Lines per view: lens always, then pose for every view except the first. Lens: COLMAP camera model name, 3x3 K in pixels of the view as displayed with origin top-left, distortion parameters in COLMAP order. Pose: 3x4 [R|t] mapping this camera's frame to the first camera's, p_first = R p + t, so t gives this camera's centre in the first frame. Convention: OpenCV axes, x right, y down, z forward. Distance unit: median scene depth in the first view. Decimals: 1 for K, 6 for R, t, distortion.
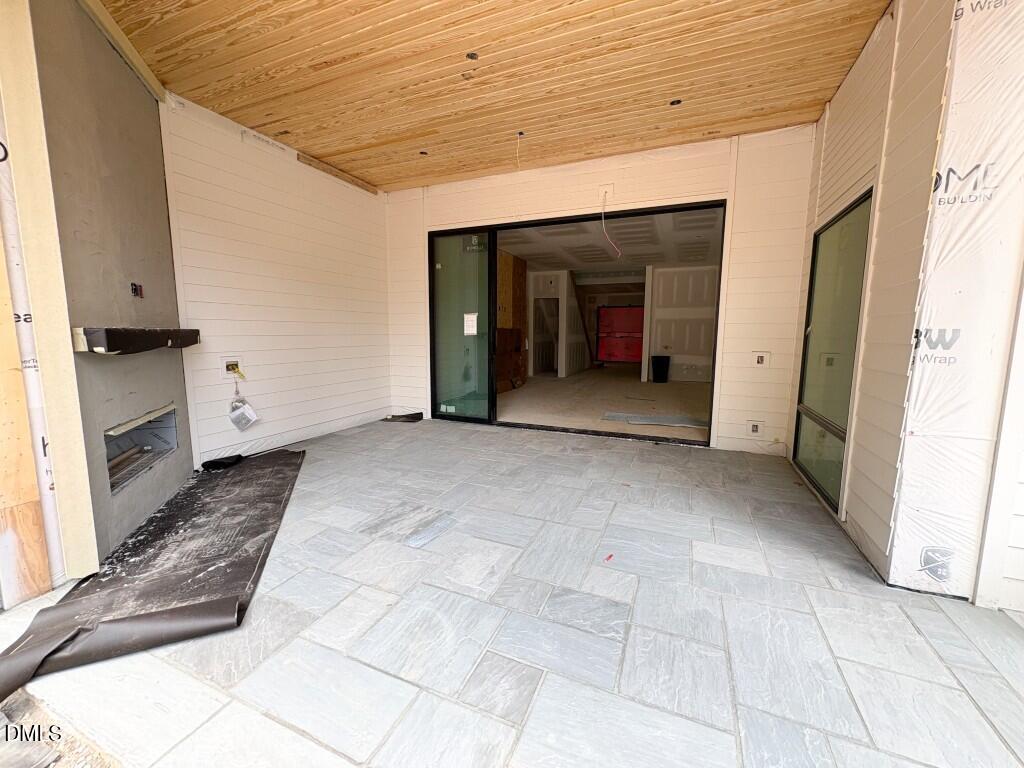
lens RADIAL K [[407.8, 0, 512.0], [0, 407.8, 384.0], [0, 0, 1]] dist [-0.000225, 0.000052]
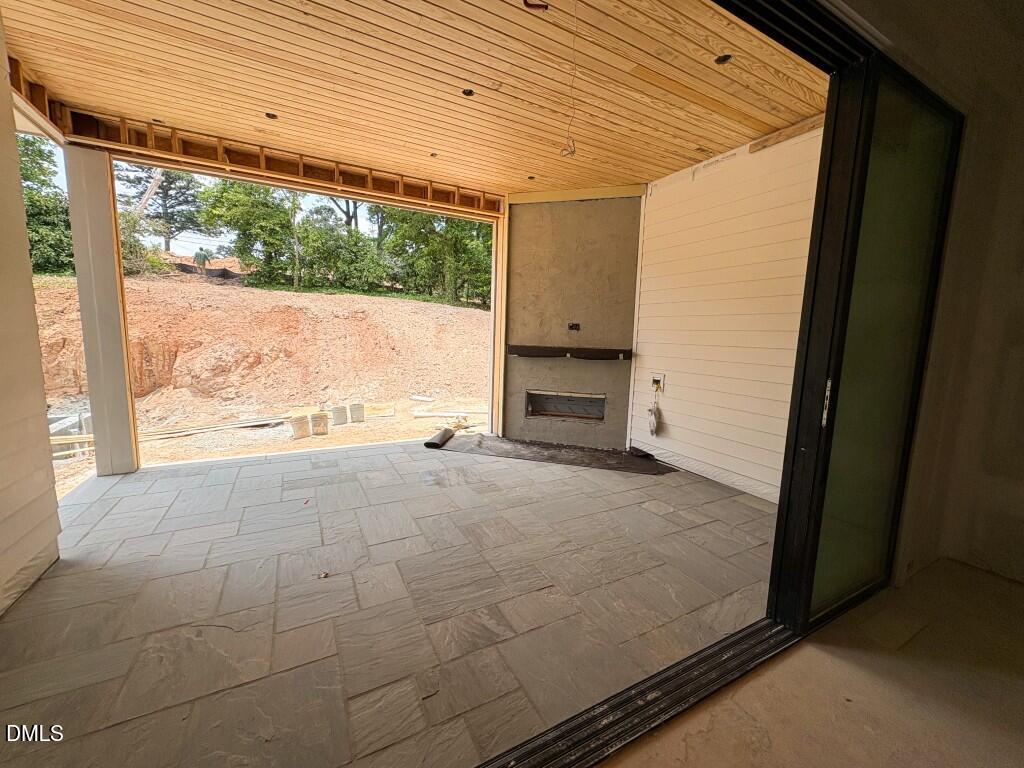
lens RADIAL K [[407.8, 0, 512.0], [0, 407.8, 384.0], [0, 0, 1]] dist [-0.000225, 0.000052]
pose [[-0.623419, 0.074784, -0.778303, 0.556447], [-0.130682, 0.971448, 0.198018, -0.233336], [0.770890, 0.225159, -0.595846, 1.480399]]
